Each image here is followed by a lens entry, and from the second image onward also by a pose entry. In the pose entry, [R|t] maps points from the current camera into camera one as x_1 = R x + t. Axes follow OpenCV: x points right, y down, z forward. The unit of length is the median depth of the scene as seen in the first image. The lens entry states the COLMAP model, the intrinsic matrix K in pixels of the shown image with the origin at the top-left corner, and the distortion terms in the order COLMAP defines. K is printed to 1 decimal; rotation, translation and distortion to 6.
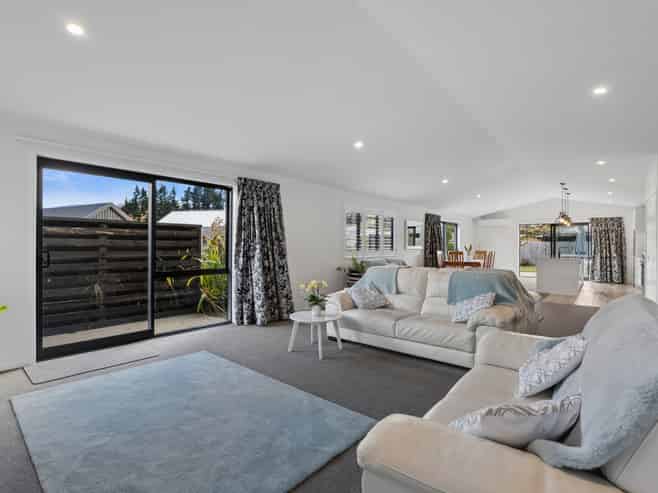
lens RADIAL K [[343.6, 0, 329.0], [0, 343.6, 246.5], [0, 0, 1]] dist [-0.003866, -0.001330]
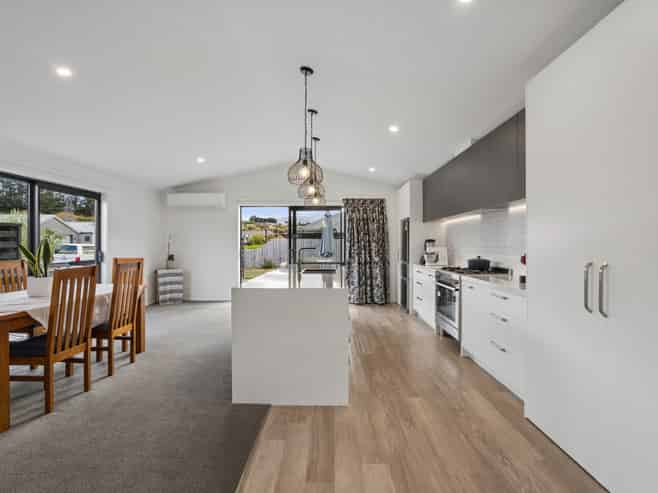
lens RADIAL K [[343.6, 0, 329.0], [0, 343.6, 246.5], [0, 0, 1]] dist [-0.003866, -0.001330]
pose [[0.788287, -0.007941, 0.615256, 0.377689], [0.003557, 0.999959, 0.008349, -0.003302], [-0.615297, -0.004393, 0.788283, 0.553658]]
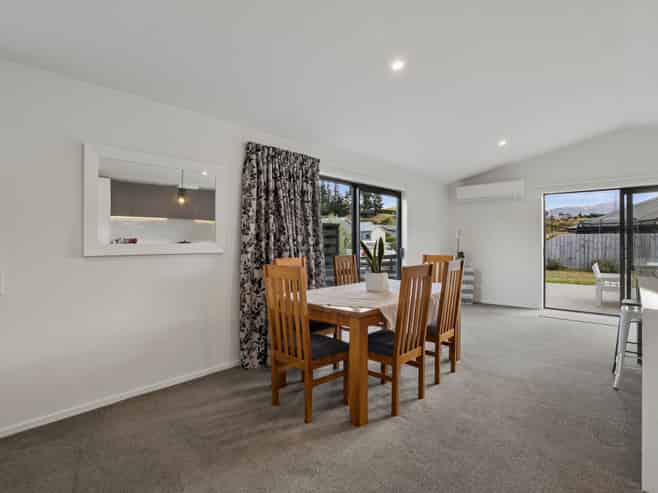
lens RADIAL K [[343.6, 0, 329.0], [0, 343.6, 246.5], [0, 0, 1]] dist [-0.003866, -0.001330]
pose [[0.998617, -0.003056, -0.052485, 0.343108], [0.003817, 0.999889, 0.014402, -0.002650], [0.052435, -0.014582, 0.998518, 0.621471]]
